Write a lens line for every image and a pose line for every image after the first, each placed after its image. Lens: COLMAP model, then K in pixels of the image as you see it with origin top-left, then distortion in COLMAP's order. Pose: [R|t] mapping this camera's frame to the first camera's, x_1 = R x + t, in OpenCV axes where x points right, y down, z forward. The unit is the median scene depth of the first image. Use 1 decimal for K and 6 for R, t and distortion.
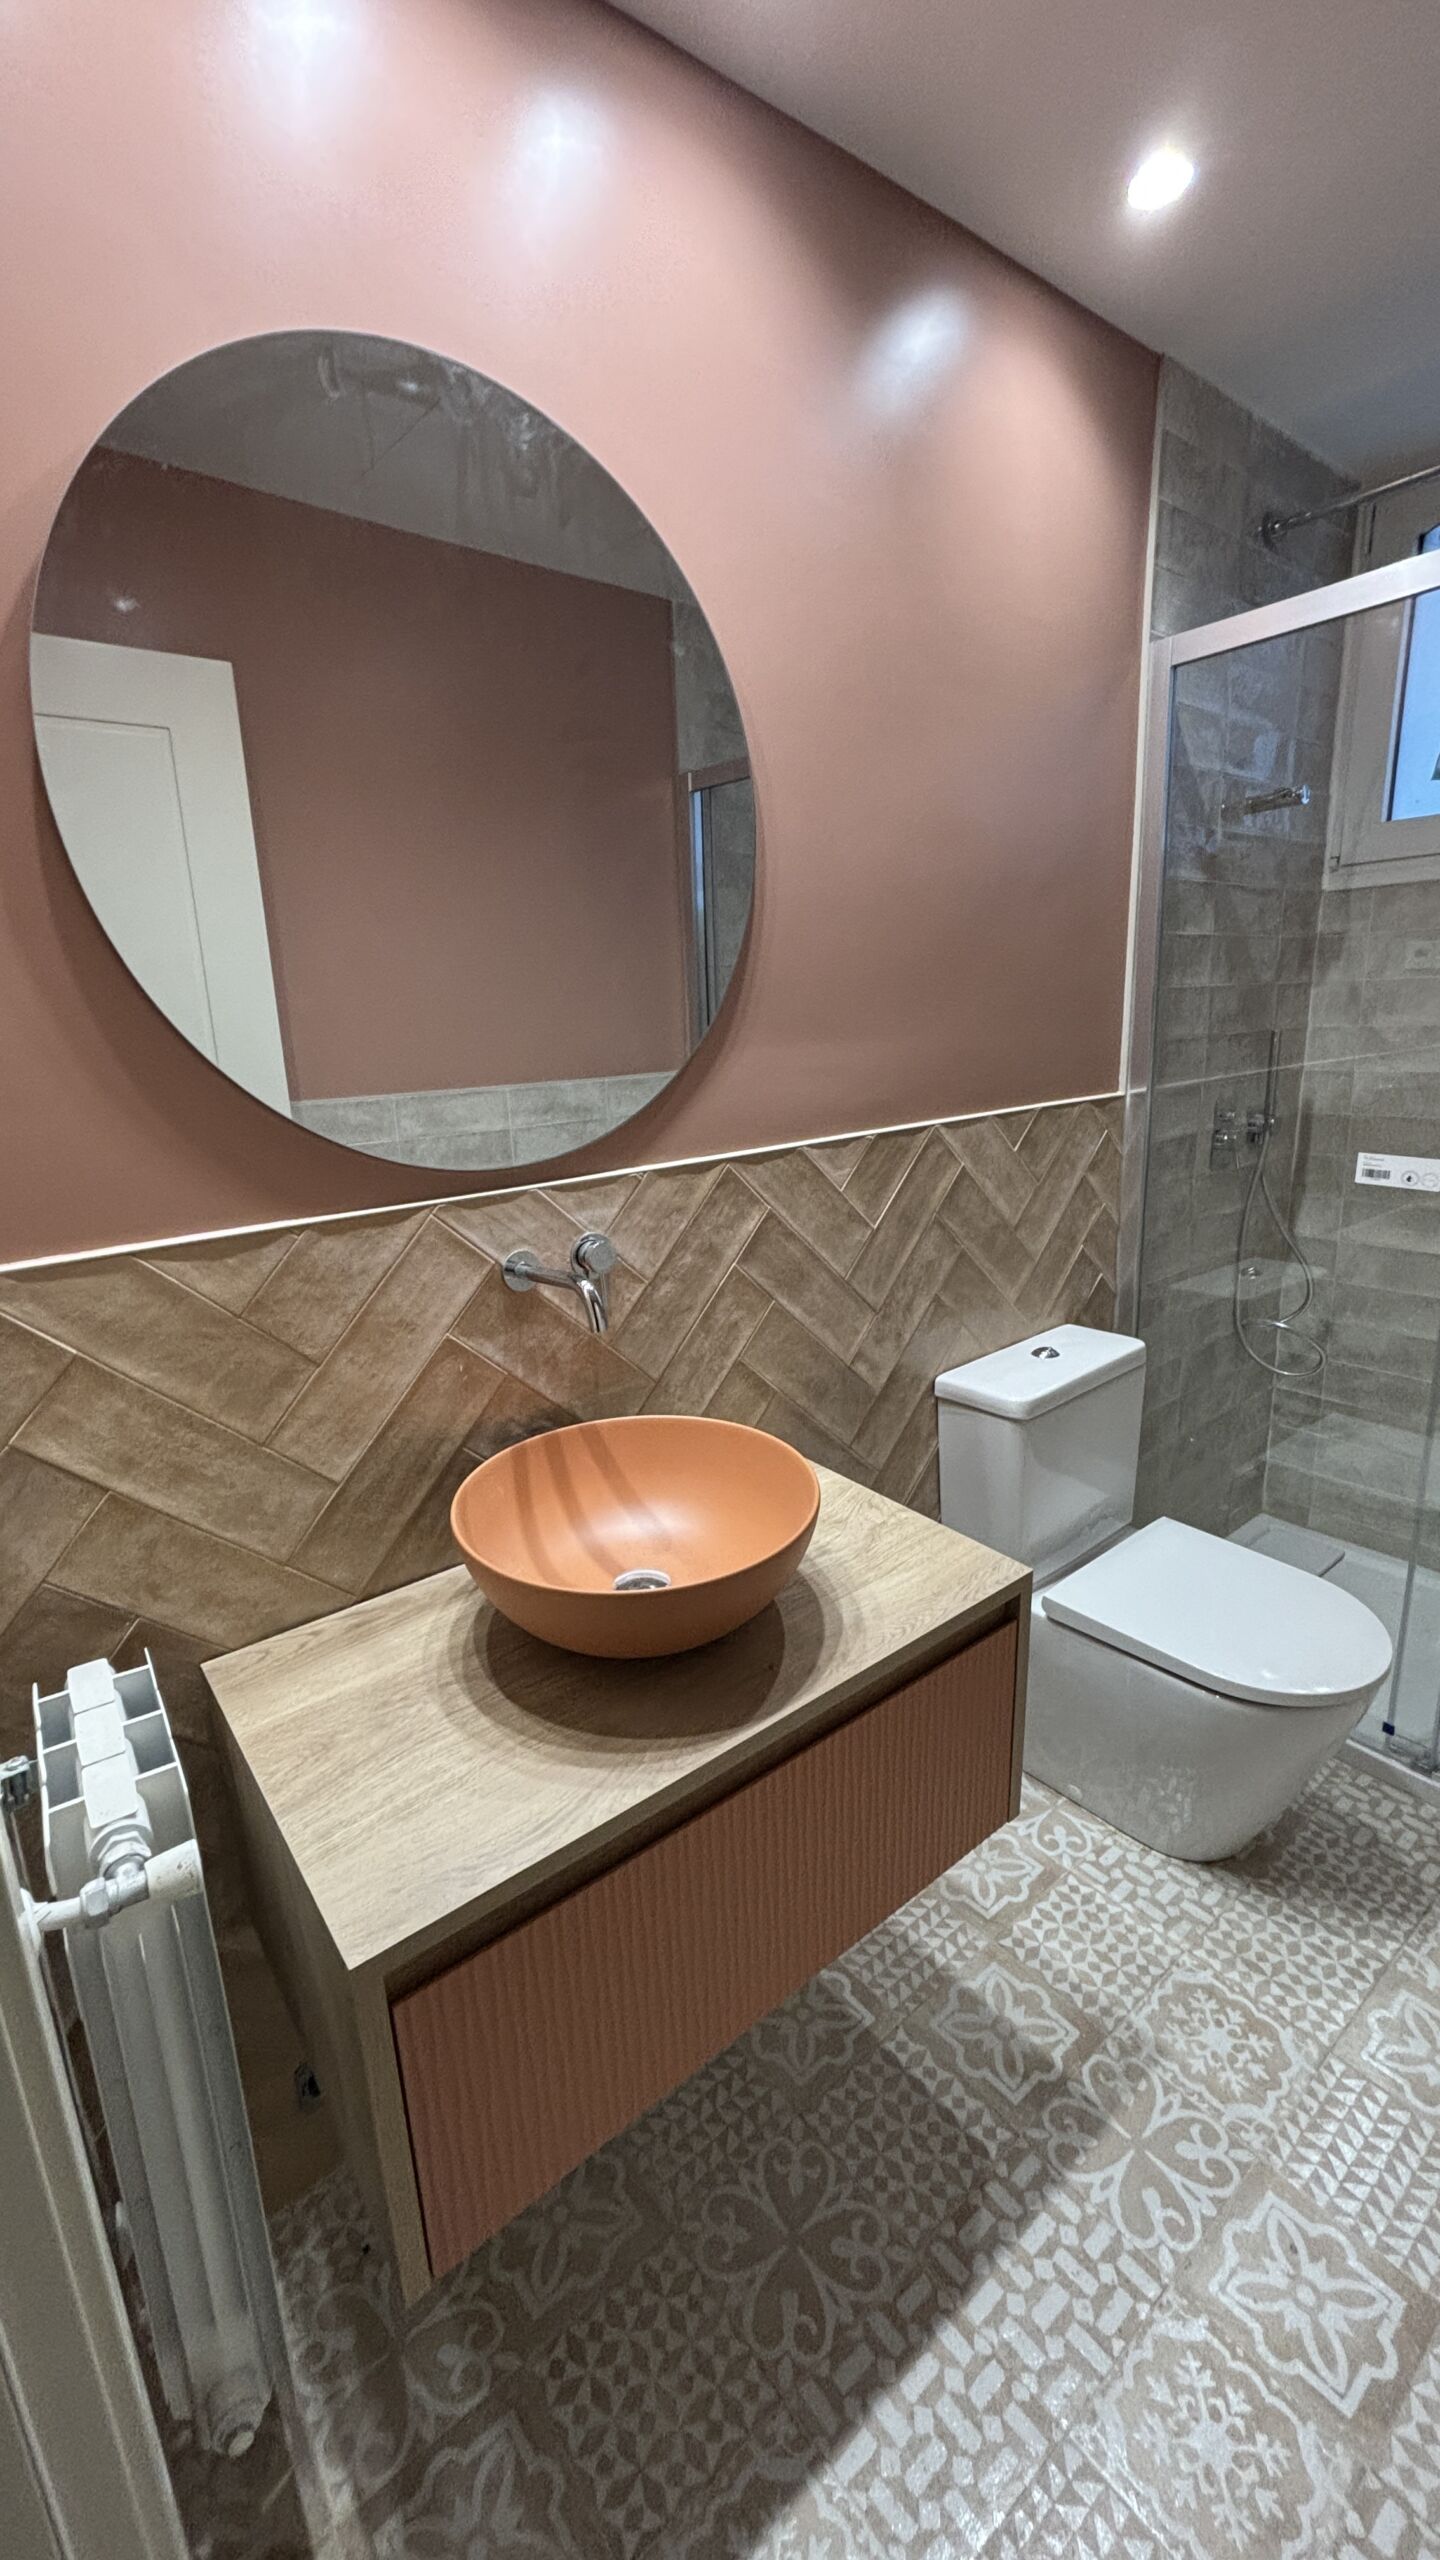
lens RADIAL K [[1022.9, 0, 714.6], [0, 1022.9, 1271.3], [0, 0, 1]] dist [0.003209, -0.002725]
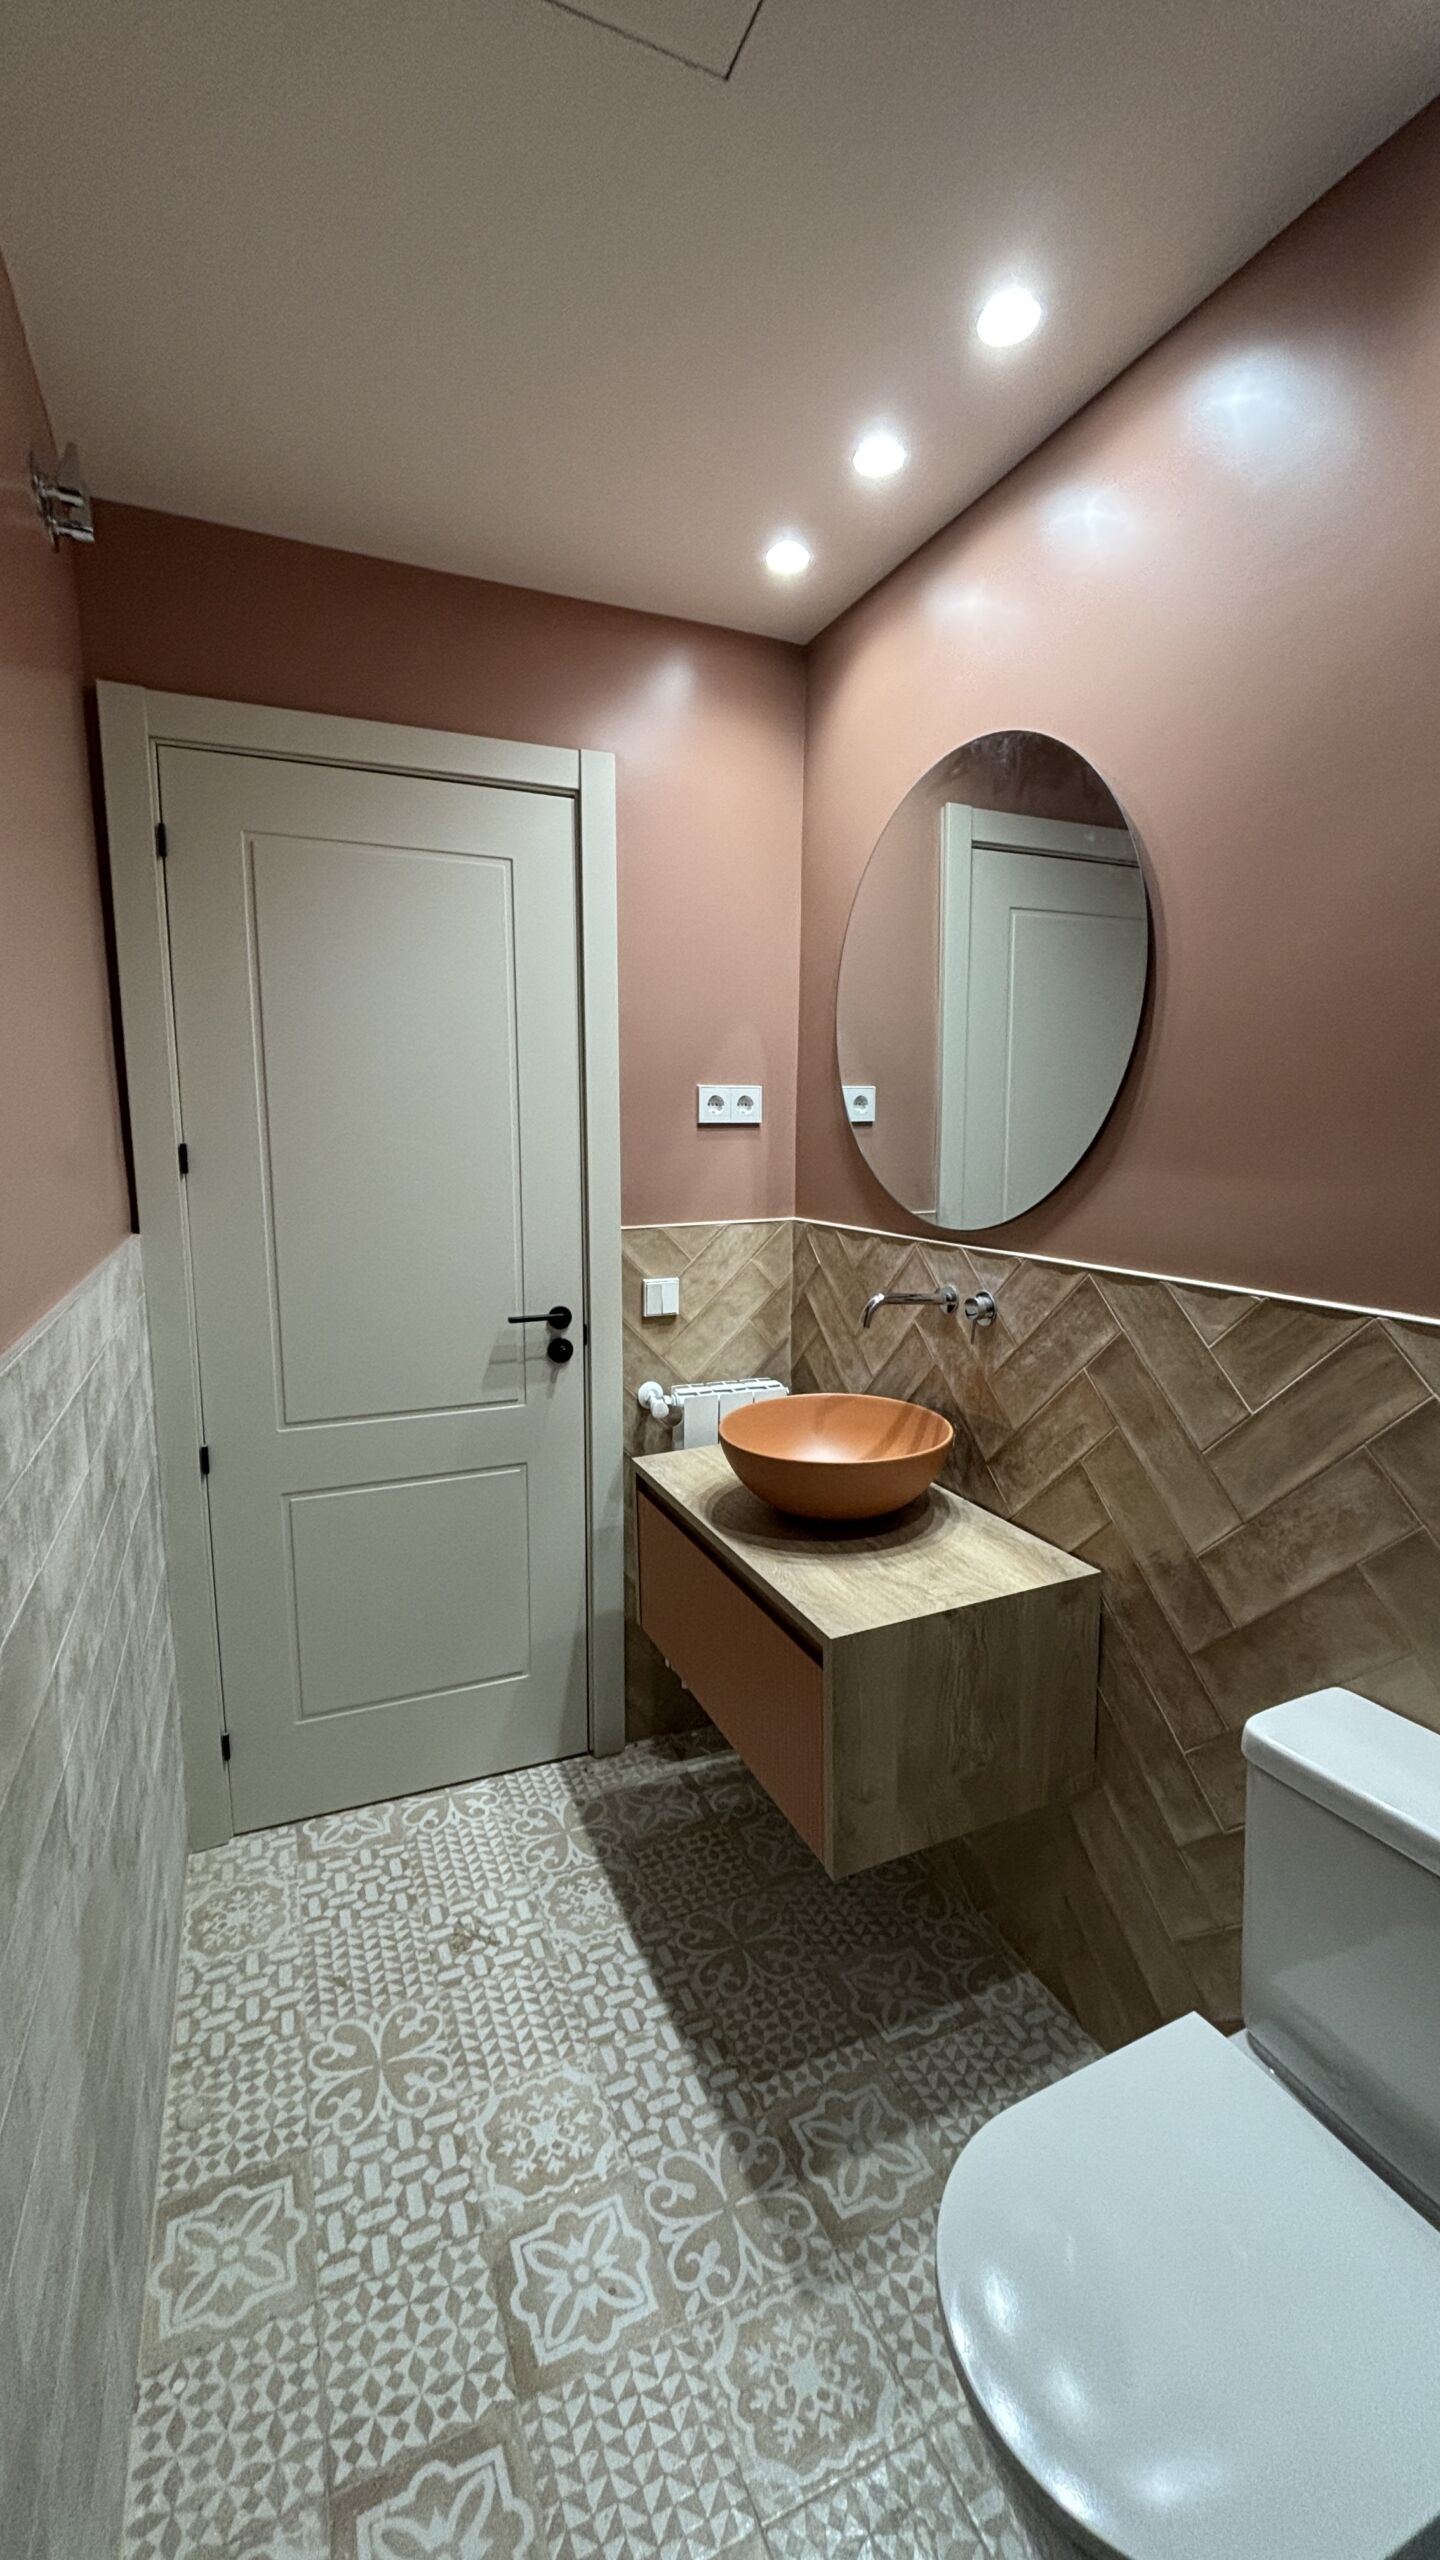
lens RADIAL K [[1022.9, 0, 712.9], [0, 1022.9, 1276.7], [0, 0, 1]] dist [0.003209, -0.002725]
pose [[-0.249014, 0.183428, -0.950971, 1.266377], [-0.229051, 0.942892, 0.241848, -0.303945], [0.941025, 0.278045, -0.192778, 0.938911]]
